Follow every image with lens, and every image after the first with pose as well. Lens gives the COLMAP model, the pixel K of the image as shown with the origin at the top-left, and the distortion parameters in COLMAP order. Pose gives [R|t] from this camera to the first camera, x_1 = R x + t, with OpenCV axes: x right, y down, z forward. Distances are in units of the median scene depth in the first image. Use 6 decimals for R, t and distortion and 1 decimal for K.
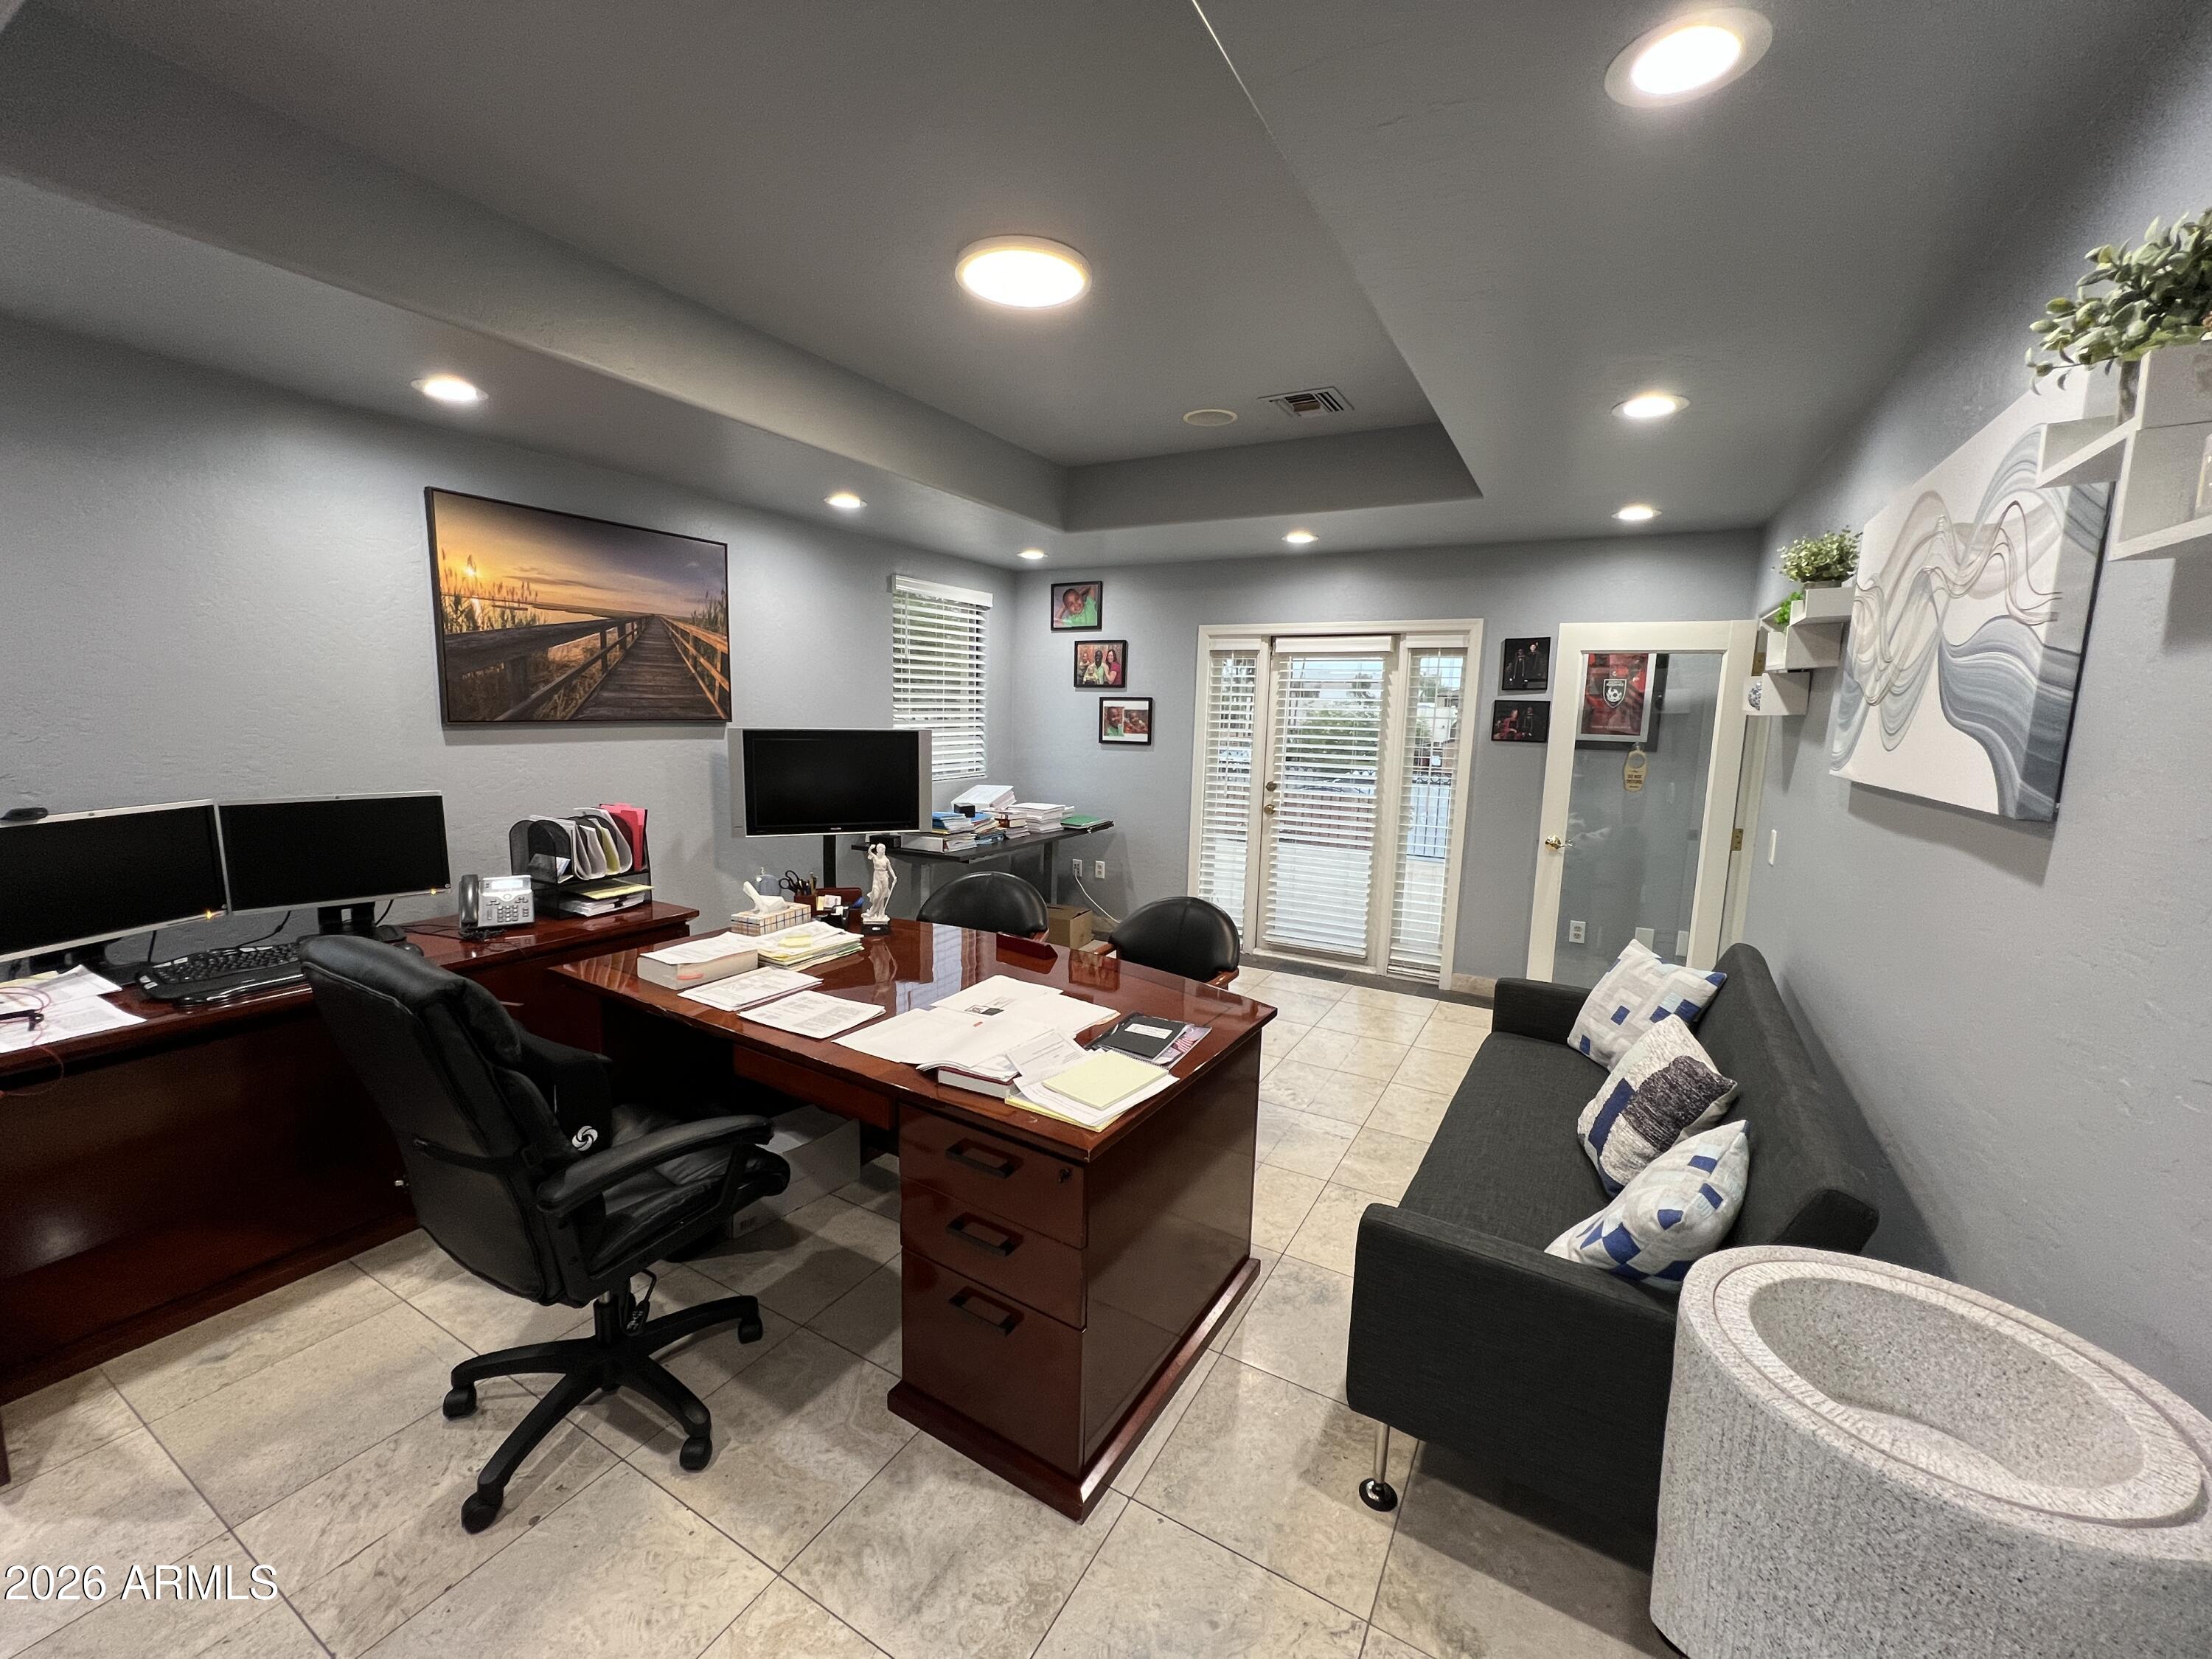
lens RADIAL K [[891.0, 0, 1100.7], [0, 891.0, 824.5], [0, 0, 1]] dist [0.001734, -0.000030]
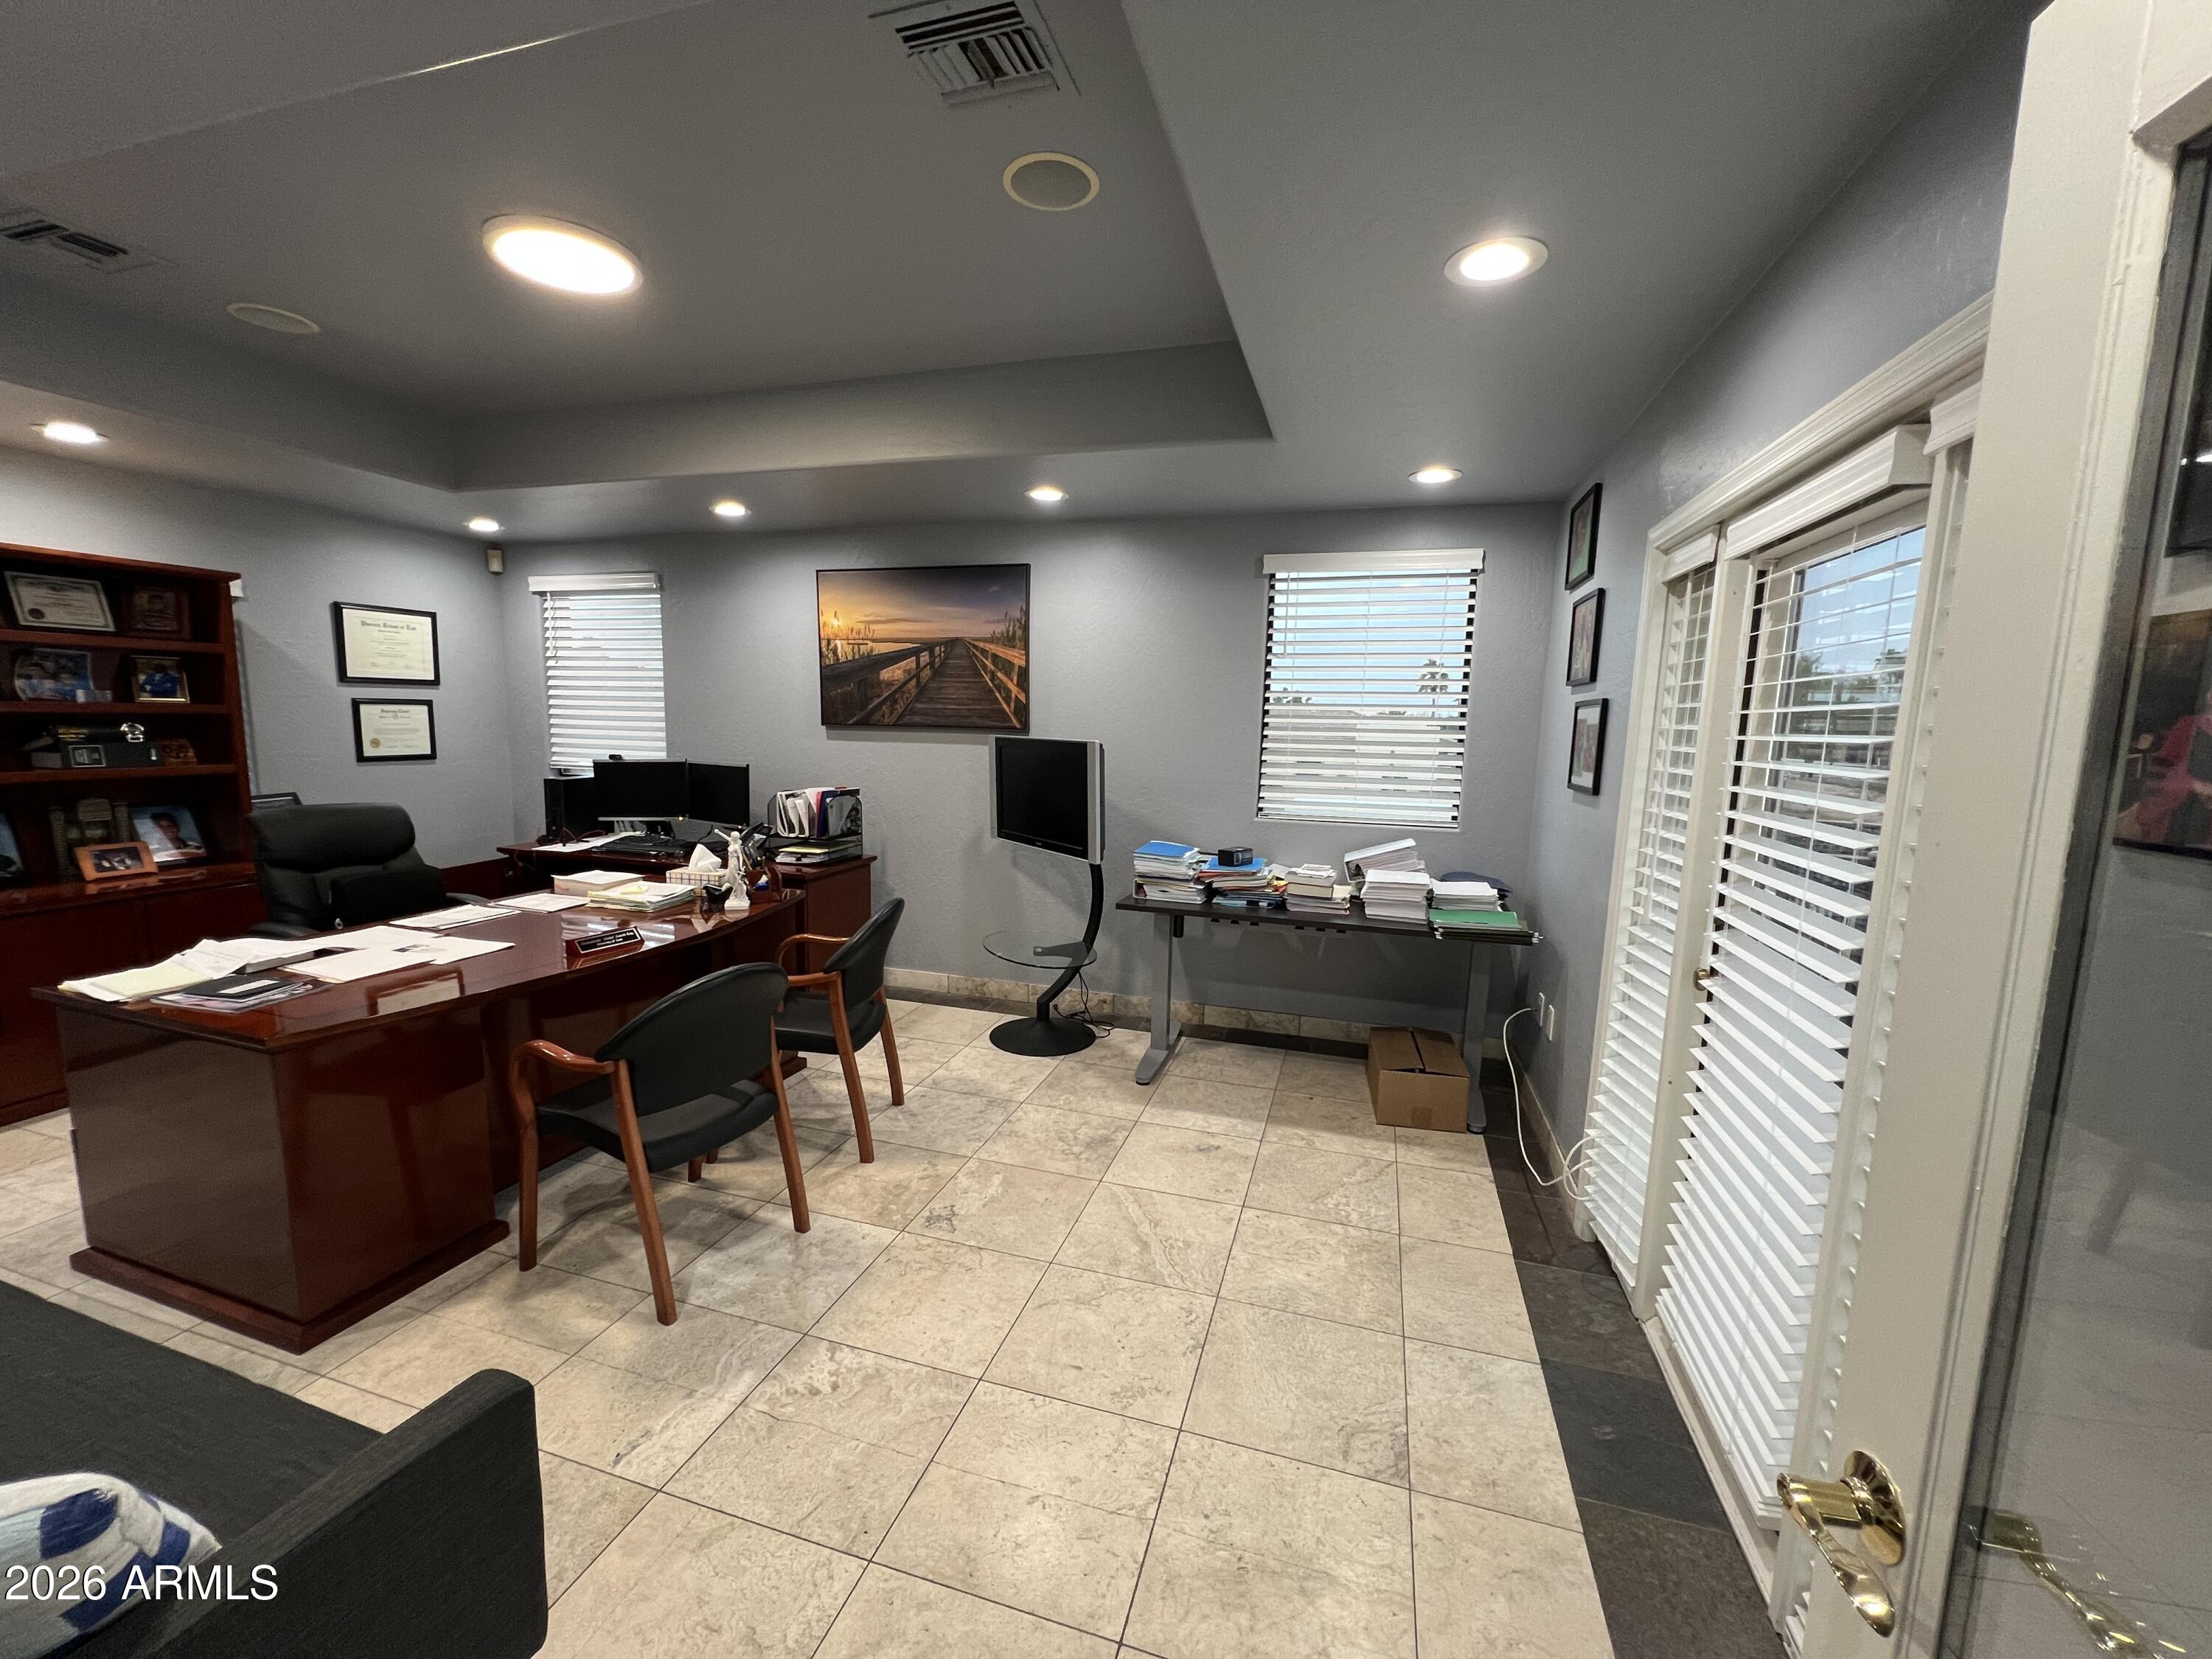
lens RADIAL K [[891.0, 0, 1100.7], [0, 891.0, 830.0], [0, 0, 1]] dist [0.001734, -0.000030]
pose [[0.219191, 0.102356, -0.970298, 0.743813], [-0.151215, 0.986029, 0.069856, -0.100489], [0.963893, 0.131412, 0.231607, 0.989121]]
